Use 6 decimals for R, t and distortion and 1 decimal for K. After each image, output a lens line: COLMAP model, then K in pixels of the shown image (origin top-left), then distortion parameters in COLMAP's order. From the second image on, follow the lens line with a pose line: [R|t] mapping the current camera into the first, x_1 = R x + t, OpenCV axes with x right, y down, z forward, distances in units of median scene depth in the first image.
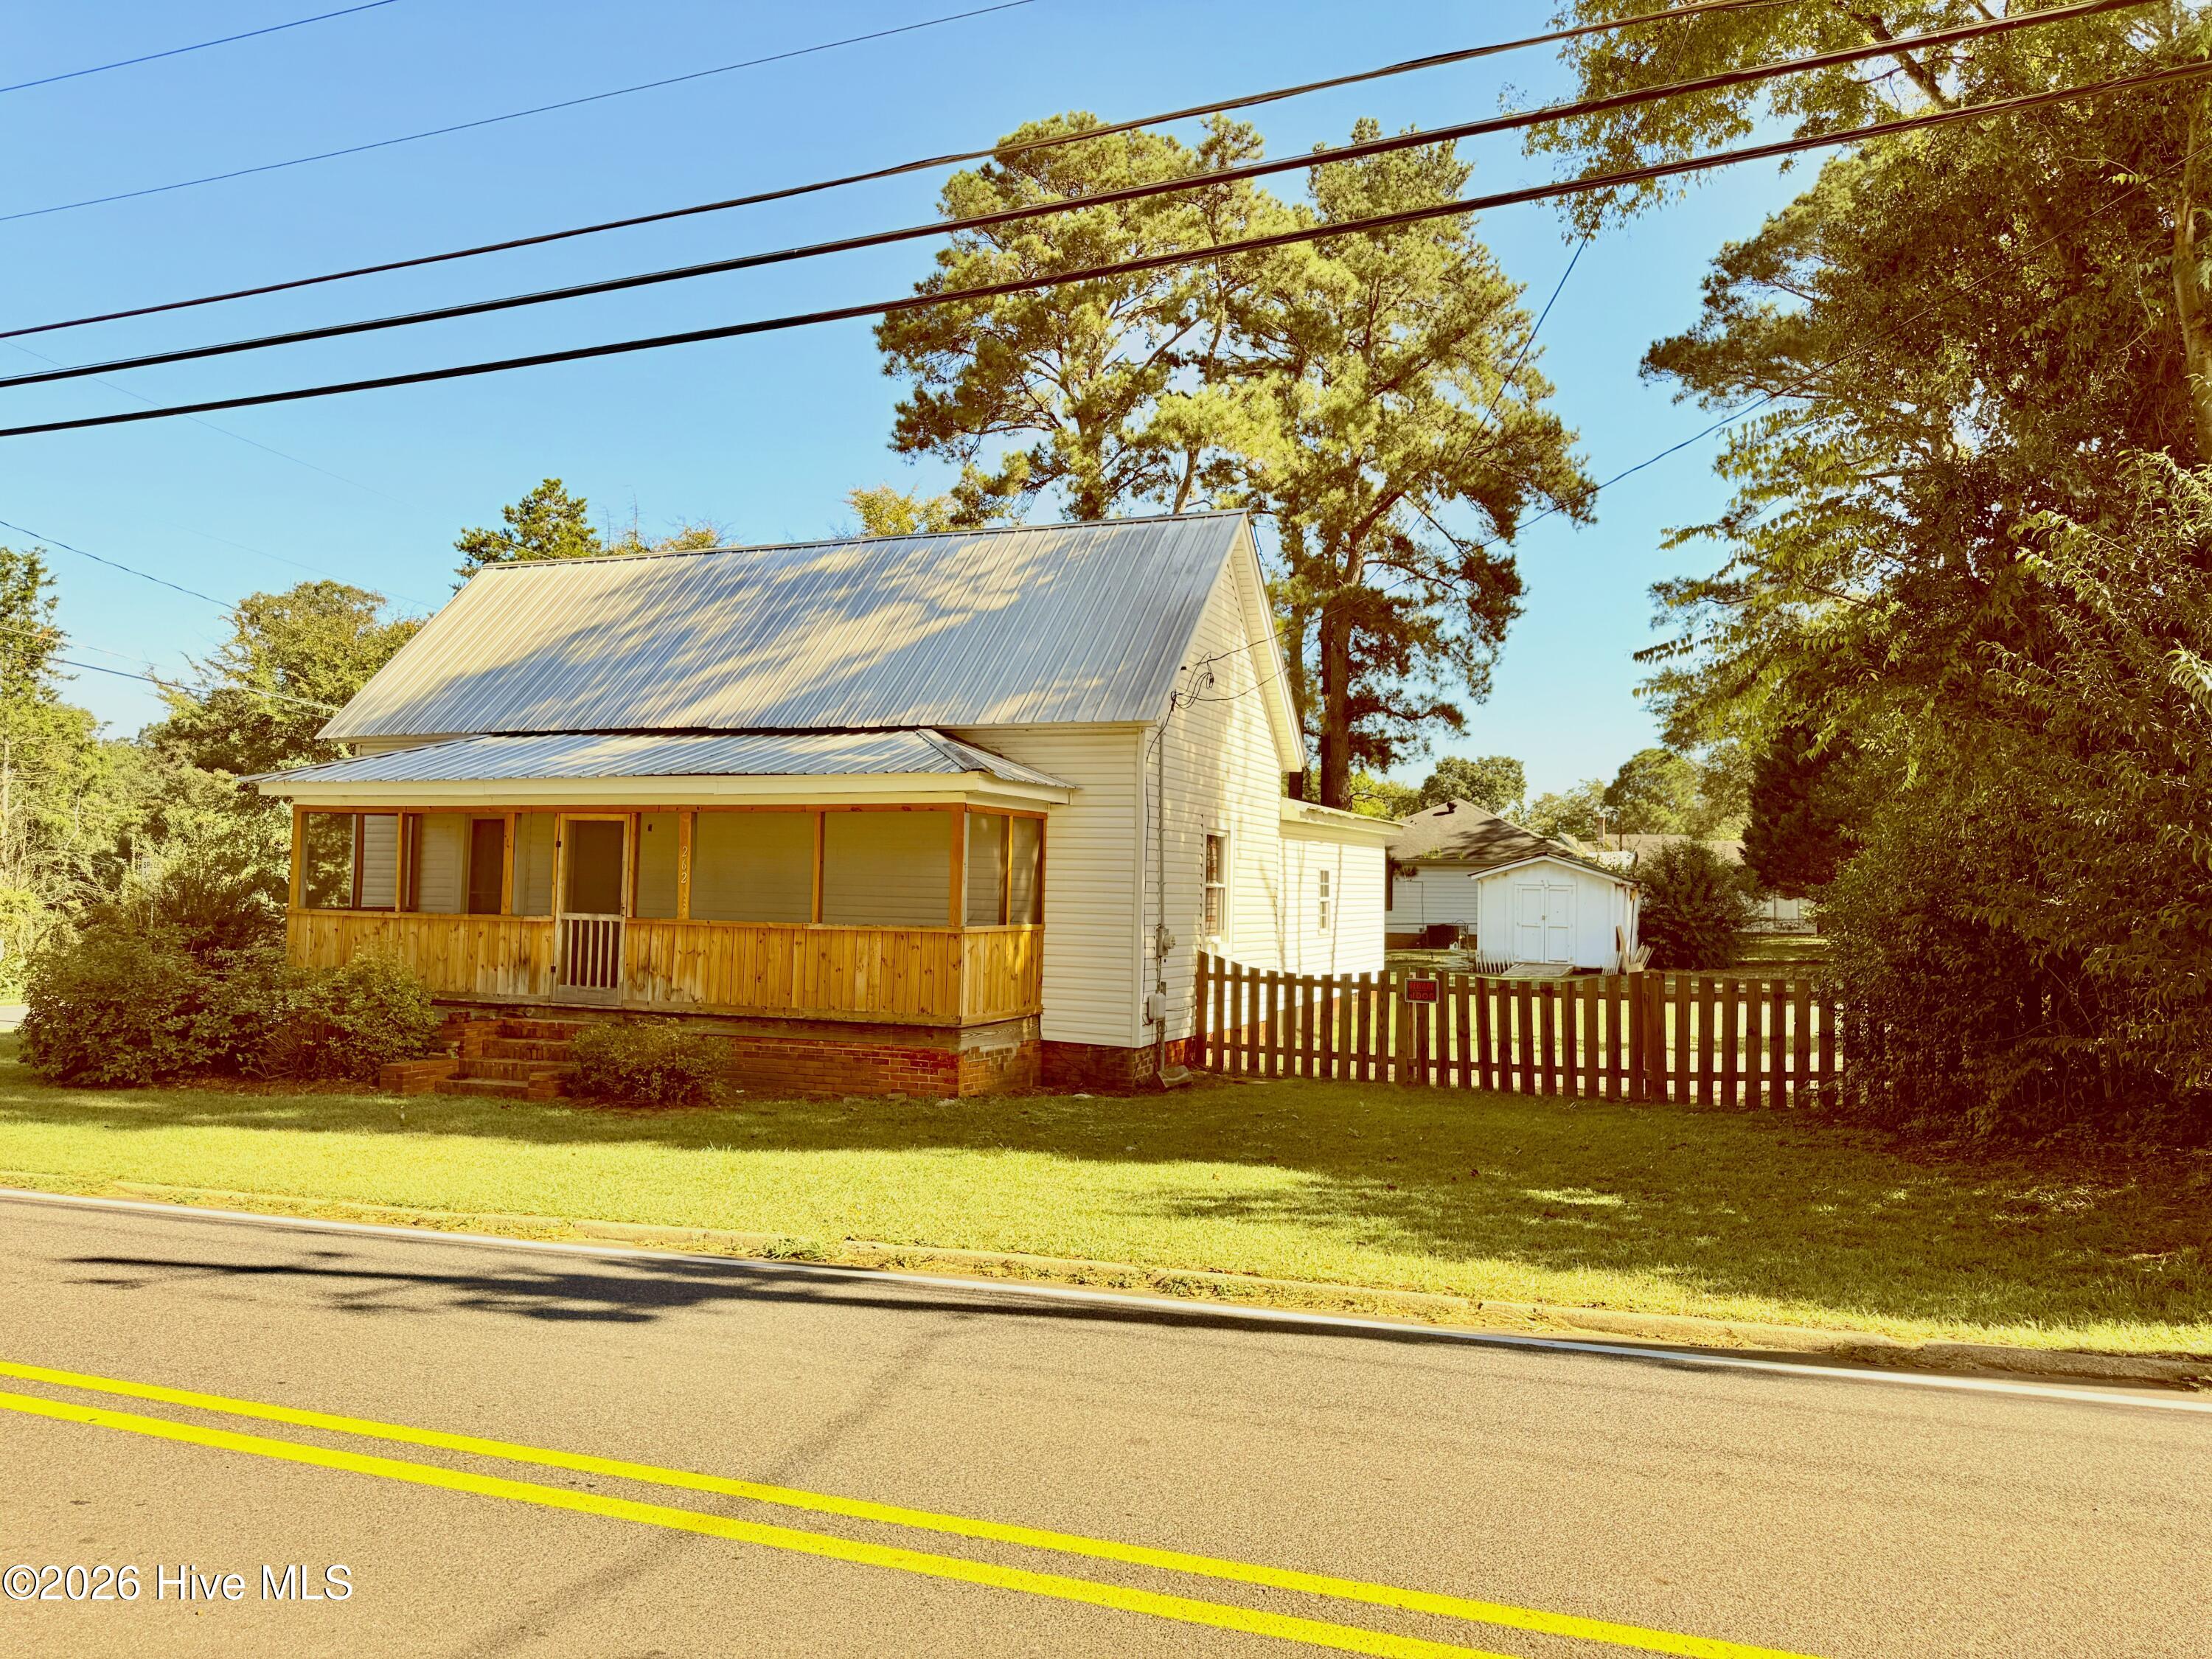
lens RADIAL K [[1552.7, 0, 1099.2], [0, 1552.7, 827.7], [0, 0, 1]] dist [0.072720, -0.100947]
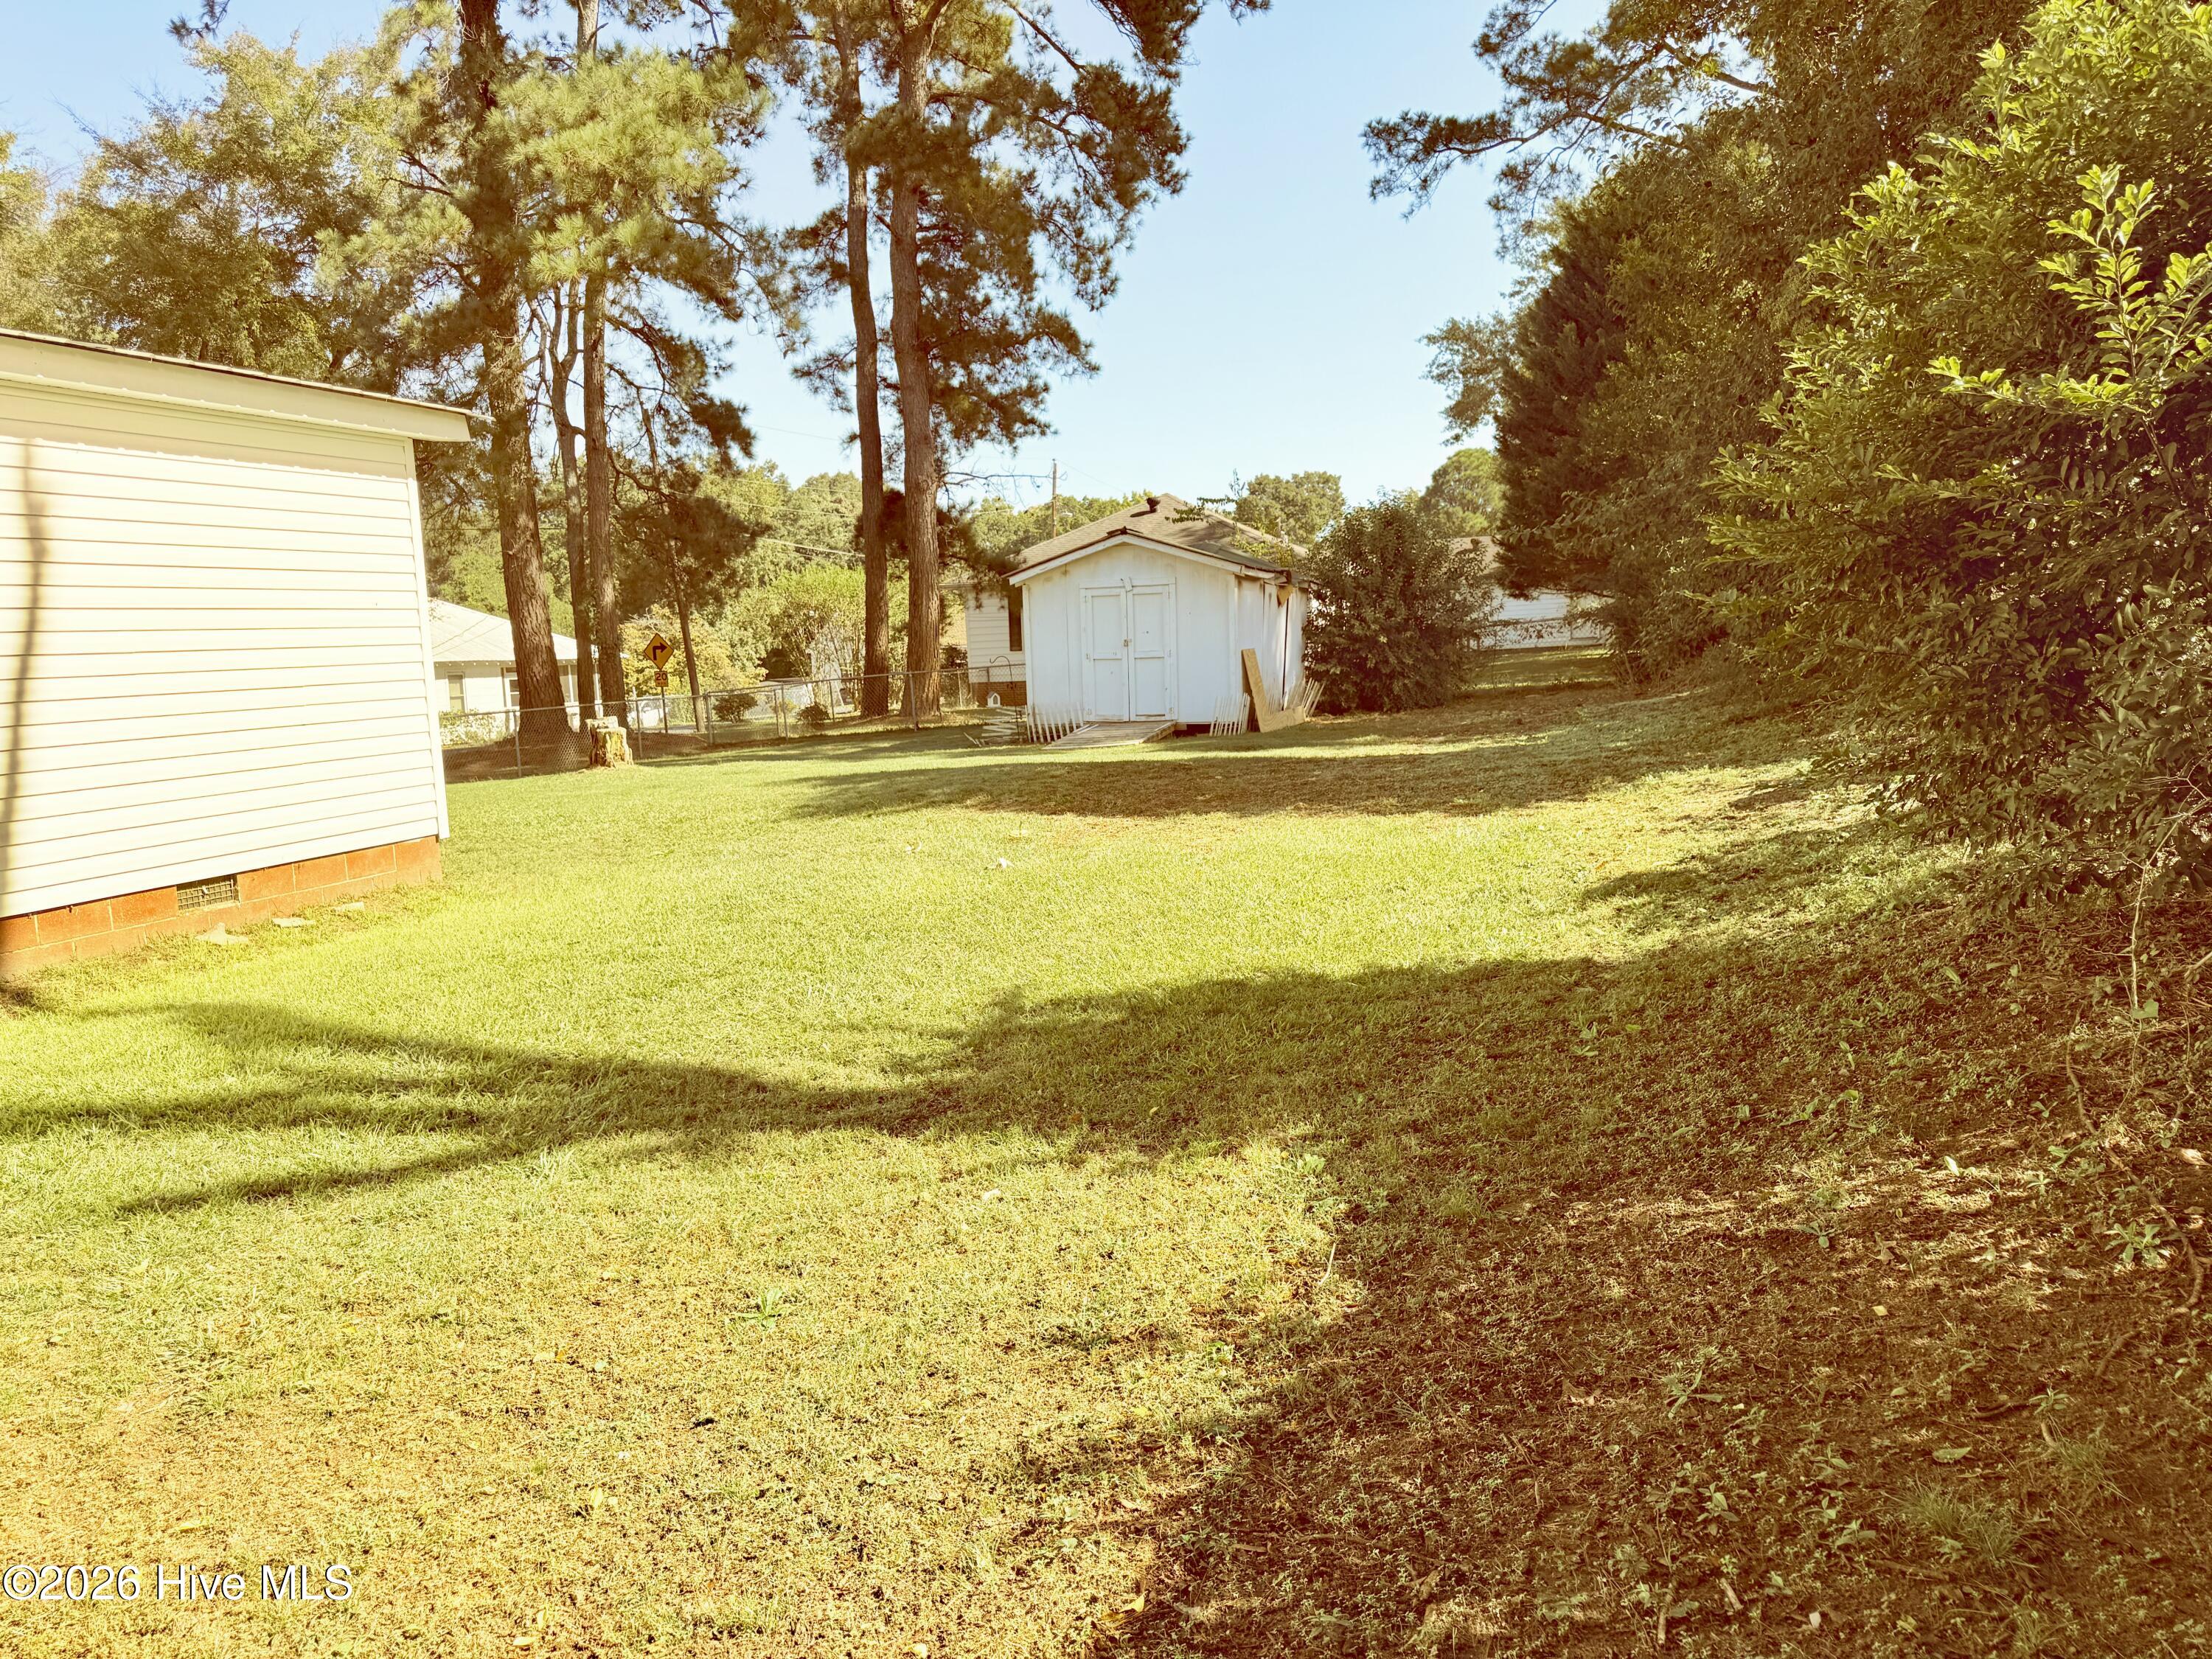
lens RADIAL K [[1614.9, 0, 1145.6], [0, 1614.9, 817.0], [0, 0, 1]] dist [0.092069, -0.121630]
pose [[0.990920, -0.063976, 0.118253, 0.160643], [0.045790, 0.987539, 0.150568, 0.023613], [-0.126412, -0.143786, 0.981502, 0.296297]]
